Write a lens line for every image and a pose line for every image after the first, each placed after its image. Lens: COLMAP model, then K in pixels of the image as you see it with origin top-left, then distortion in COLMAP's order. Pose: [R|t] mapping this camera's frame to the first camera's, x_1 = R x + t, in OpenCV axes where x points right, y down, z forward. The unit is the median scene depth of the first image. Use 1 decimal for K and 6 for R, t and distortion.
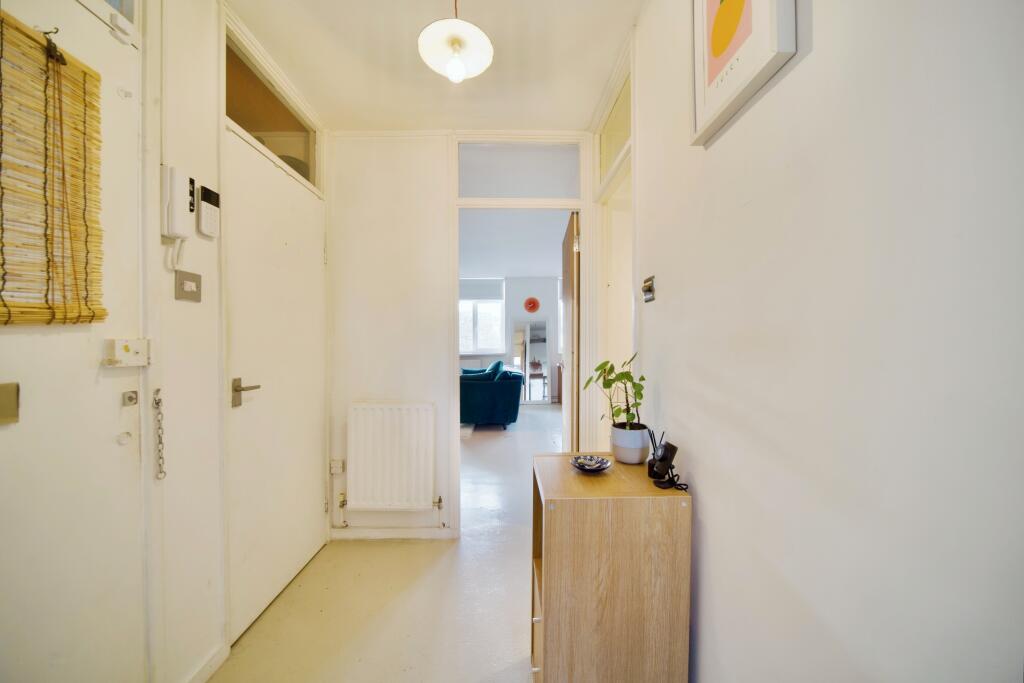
lens RADIAL K [[395.1, 0, 510.1], [0, 395.1, 346.4], [0, 0, 1]] dist [-0.000666, 0.000086]
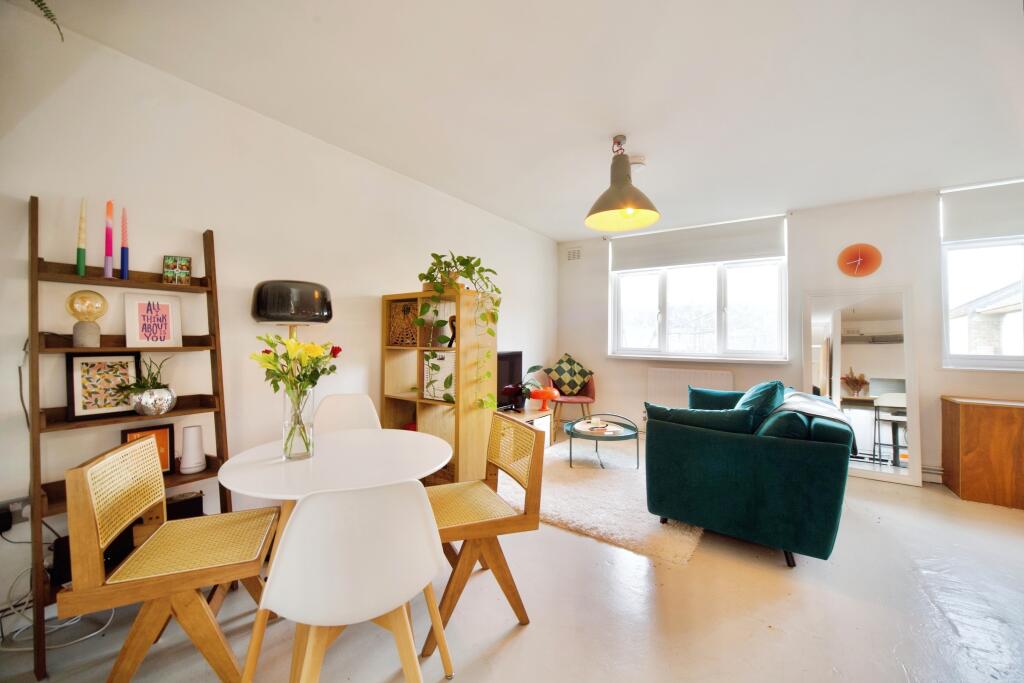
lens RADIAL K [[396.4, 0, 494.0], [0, 396.4, 331.3], [0, 0, 1]] dist [-0.017284, 0.000080]
pose [[0.795074, -0.004602, -0.606495, -0.008054], [-0.017546, 0.999378, -0.030585, 0.000011], [0.606258, 0.034959, 0.794499, 0.382759]]
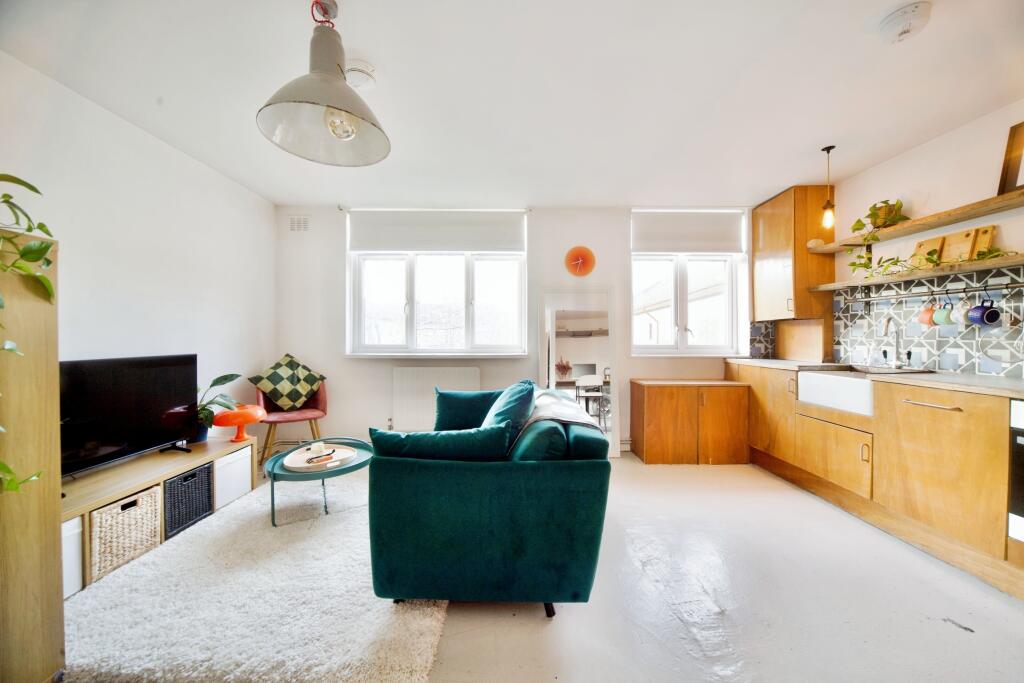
lens RADIAL K [[377.5, 0, 512.0], [0, 377.5, 341.5], [0, 0, 1]] dist [0.000136, 0.000110]
pose [[0.999936, -0.000086, -0.011298, -0.026966], [0.000088, 1.000000, 0.000171, -0.001122], [0.011298, -0.000172, 0.999936, 0.511359]]
